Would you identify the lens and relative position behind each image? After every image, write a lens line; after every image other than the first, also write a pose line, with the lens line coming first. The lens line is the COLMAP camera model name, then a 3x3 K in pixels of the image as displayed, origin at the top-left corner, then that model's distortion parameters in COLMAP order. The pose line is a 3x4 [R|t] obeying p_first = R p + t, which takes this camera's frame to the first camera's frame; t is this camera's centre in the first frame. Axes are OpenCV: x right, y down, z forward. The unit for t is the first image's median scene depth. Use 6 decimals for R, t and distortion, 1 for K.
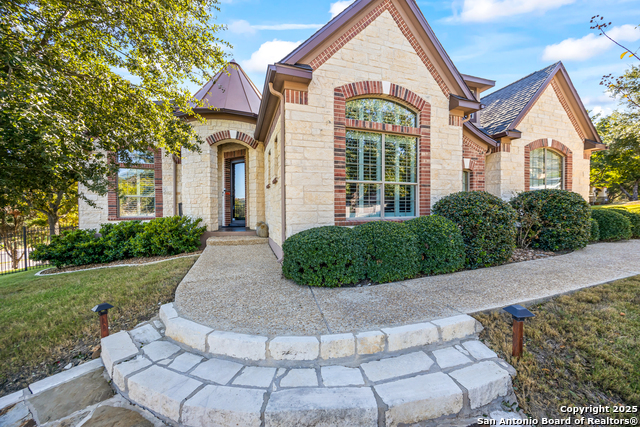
lens RADIAL K [[255.0, 0, 324.1], [0, 255.0, 214.3], [0, 0, 1]] dist [0.001712, 0.000238]
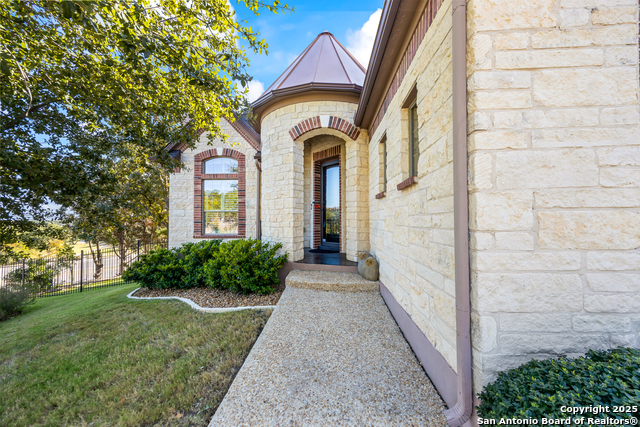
lens RADIAL K [[255.0, 0, 320.2], [0, 255.0, 216.3], [0, 0, 1]] dist [0.001712, 0.000238]
pose [[0.936928, 0.000756, -0.349521, -0.127159], [-0.010174, 0.999633, -0.025111, -0.040621], [0.349374, 0.027083, 0.936592, 0.356853]]
